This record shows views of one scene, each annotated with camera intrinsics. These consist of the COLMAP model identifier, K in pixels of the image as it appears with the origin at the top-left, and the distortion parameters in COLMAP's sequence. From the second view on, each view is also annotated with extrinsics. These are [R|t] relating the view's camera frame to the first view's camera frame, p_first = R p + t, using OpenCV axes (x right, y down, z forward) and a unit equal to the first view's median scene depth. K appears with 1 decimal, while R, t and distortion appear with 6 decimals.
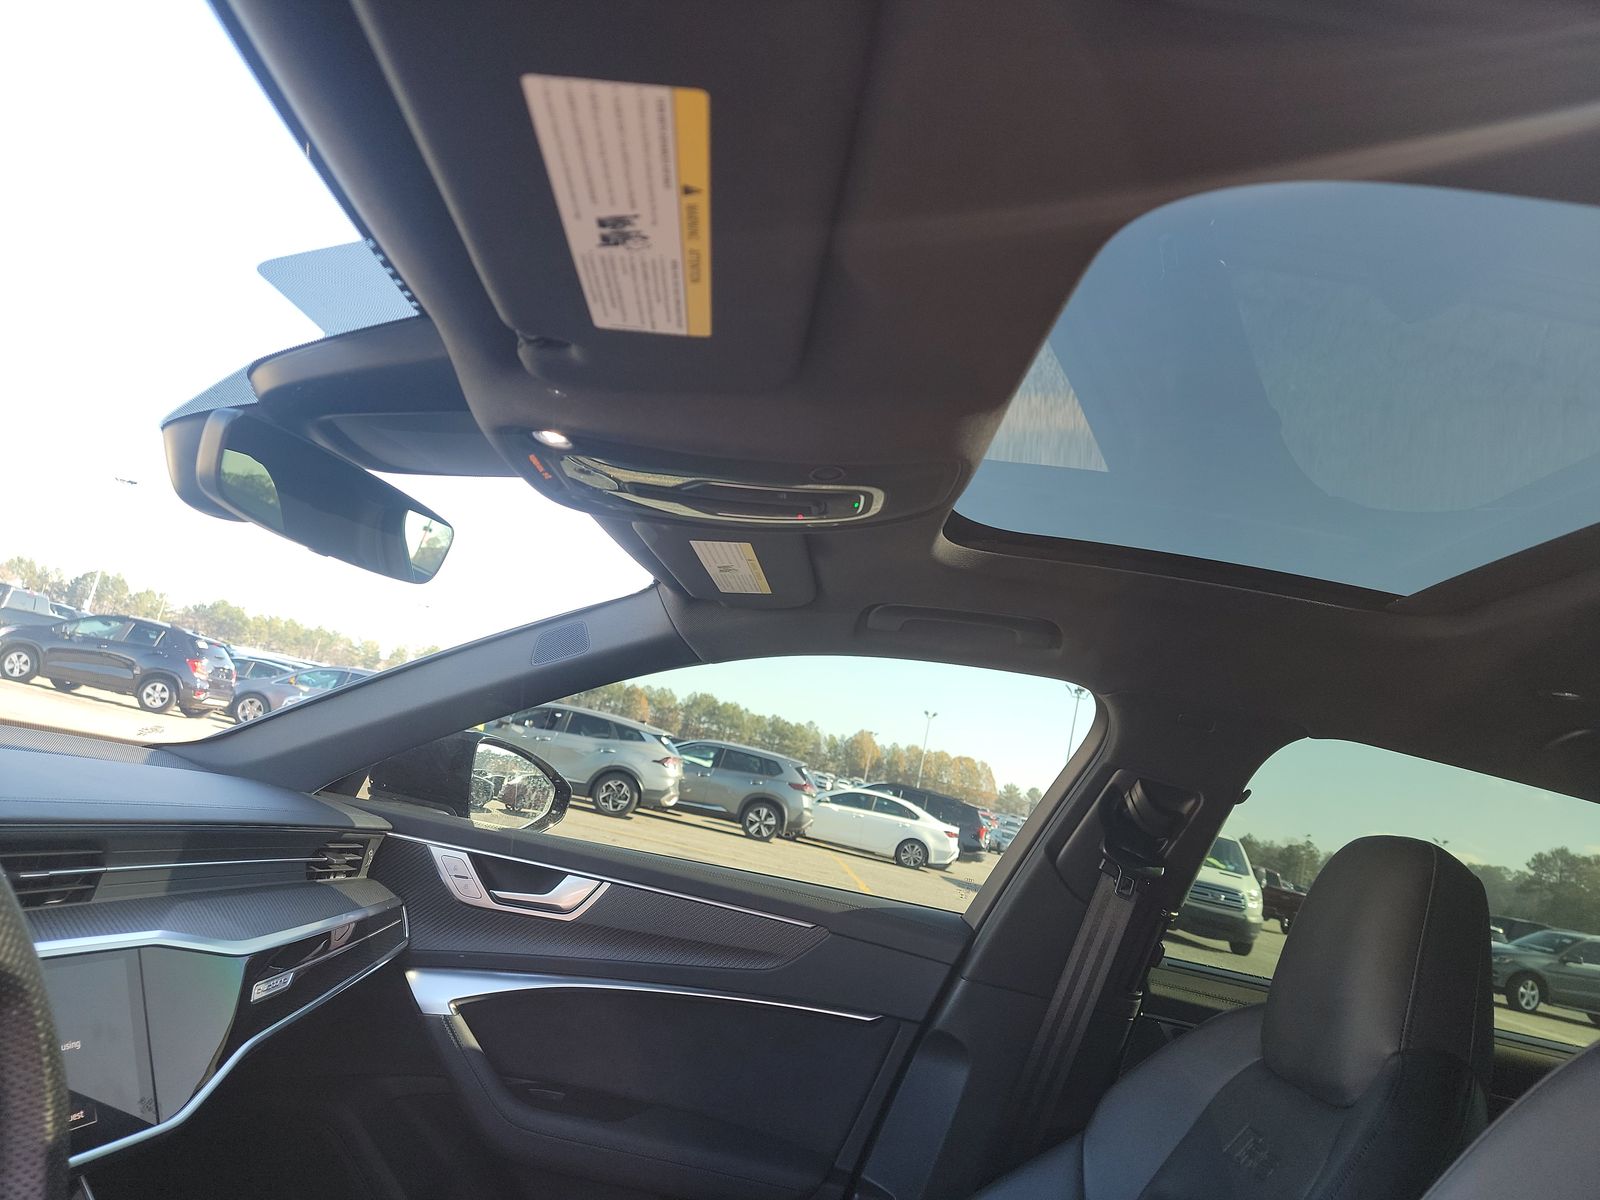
lens RADIAL K [[1098.5, 0, 802.8], [0, 1098.5, 607.4], [0, 0, 1]] dist [0.035887, -0.032858]
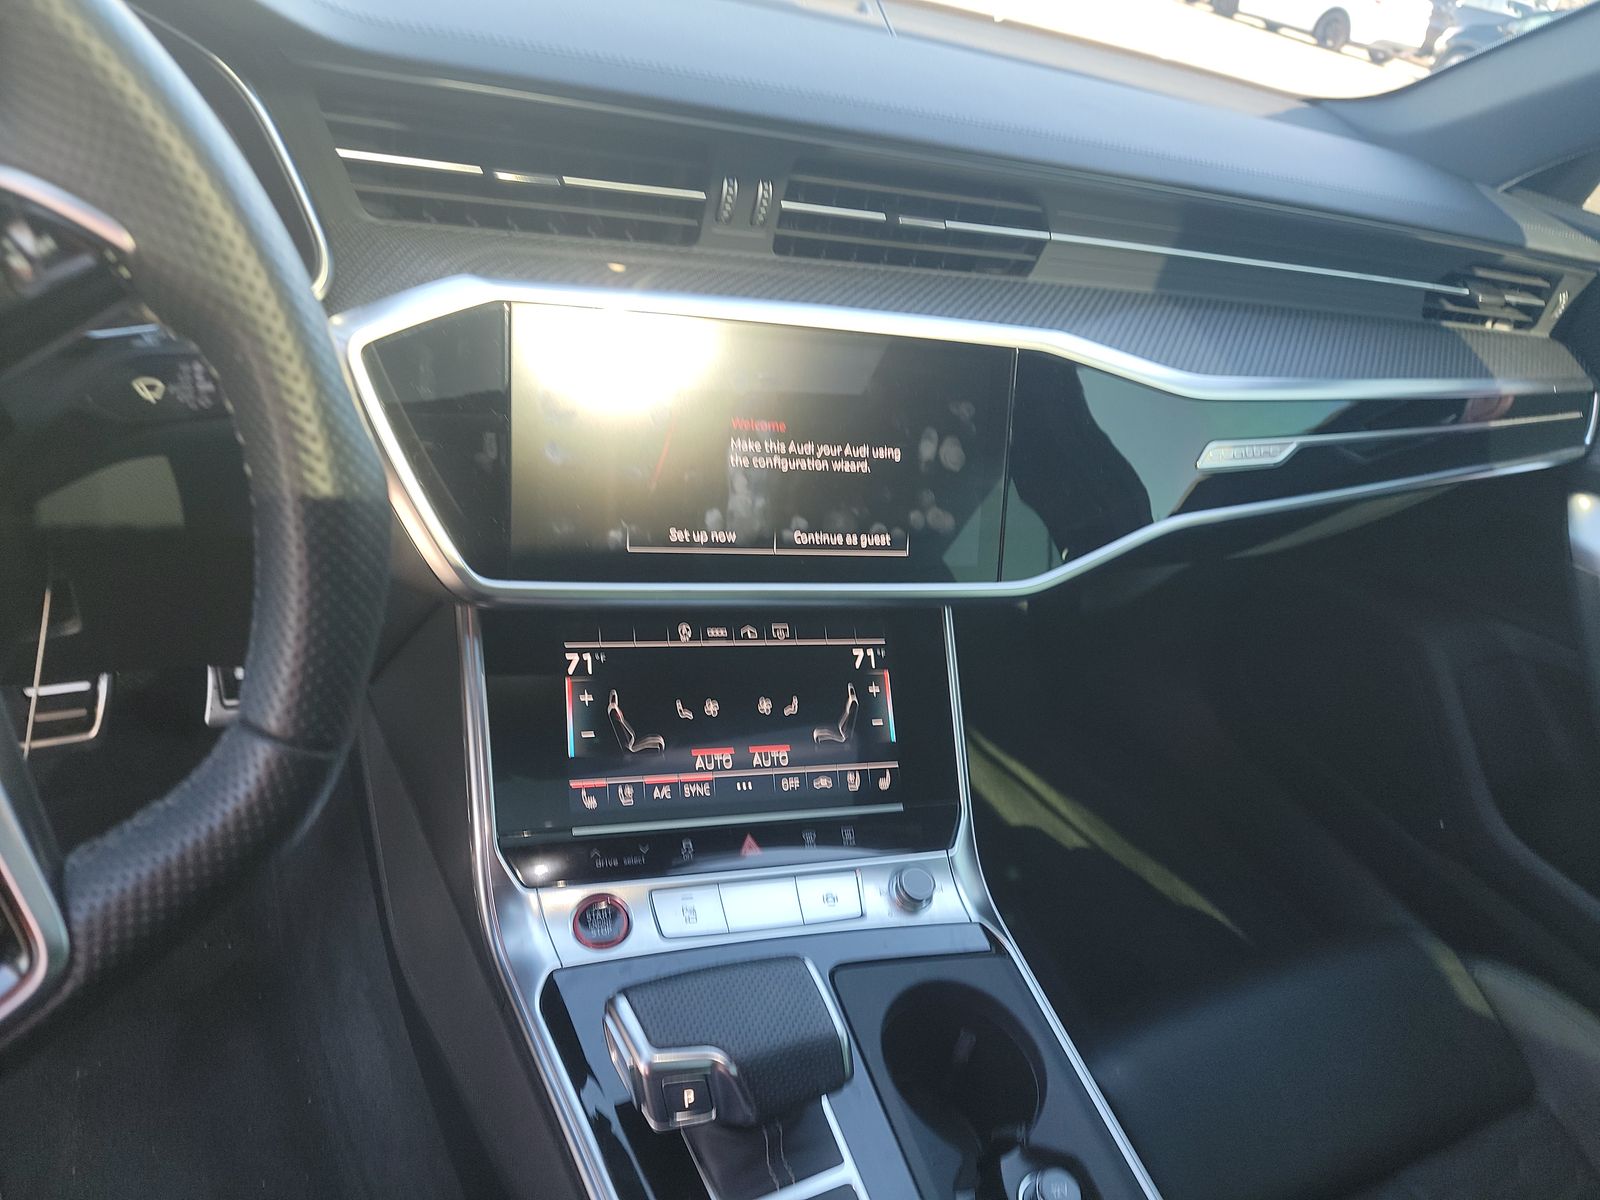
lens RADIAL K [[1098.5, 0, 803.7], [0, 1098.5, 615.1], [0, 0, 1]] dist [0.035887, -0.032858]
pose [[0.453924, 0.394974, -0.798717, -0.017009], [0.040679, 0.886266, 0.461386, 0.076503], [0.890111, -0.241925, 0.386230, 0.342539]]
